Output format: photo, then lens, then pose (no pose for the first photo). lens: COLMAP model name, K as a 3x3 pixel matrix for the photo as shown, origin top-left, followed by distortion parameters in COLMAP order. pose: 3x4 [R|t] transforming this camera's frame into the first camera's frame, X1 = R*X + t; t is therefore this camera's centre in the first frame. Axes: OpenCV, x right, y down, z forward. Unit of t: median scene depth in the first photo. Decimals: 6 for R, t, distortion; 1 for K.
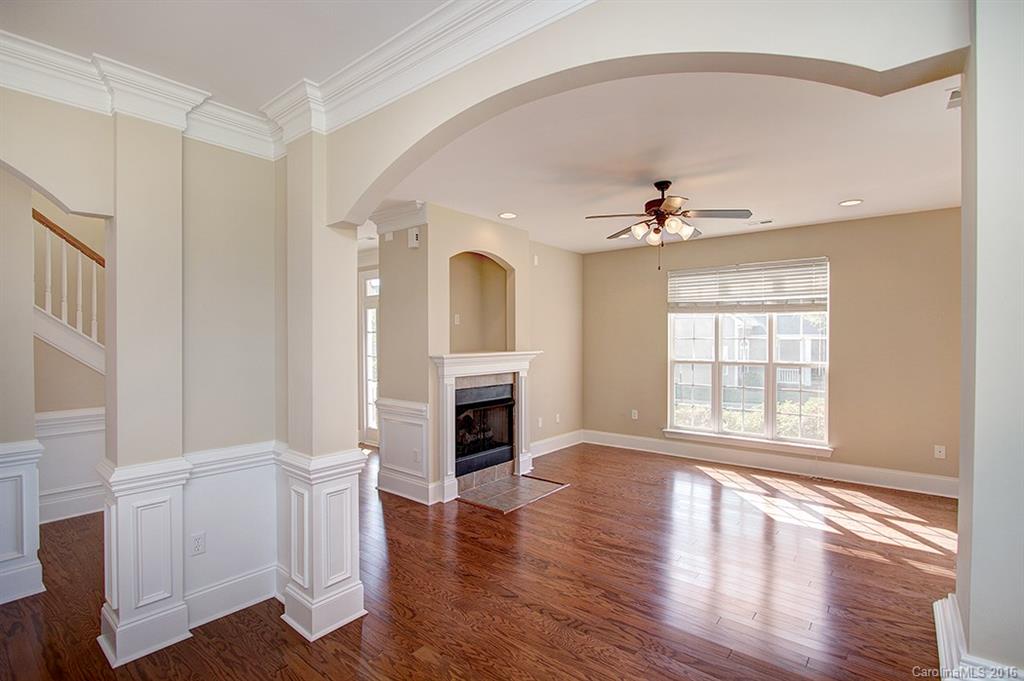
lens RADIAL K [[486.6, 0, 506.8], [0, 486.6, 341.0], [0, 0, 1]] dist [-0.004175, -0.000223]
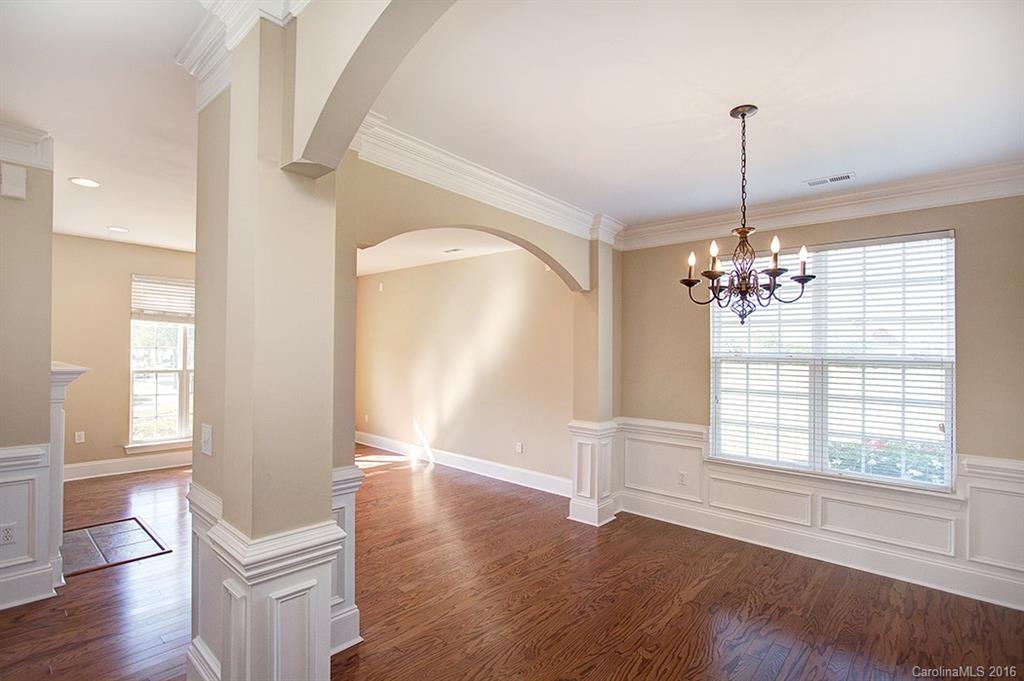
lens RADIAL K [[486.6, 0, 506.9], [0, 486.6, 346.1], [0, 0, 1]] dist [-0.004175, -0.000223]
pose [[0.045077, 0.019937, 0.998785, -0.563933], [-0.015688, 0.999692, -0.019247, 0.000258], [-0.998860, -0.014802, 0.045376, 0.250621]]
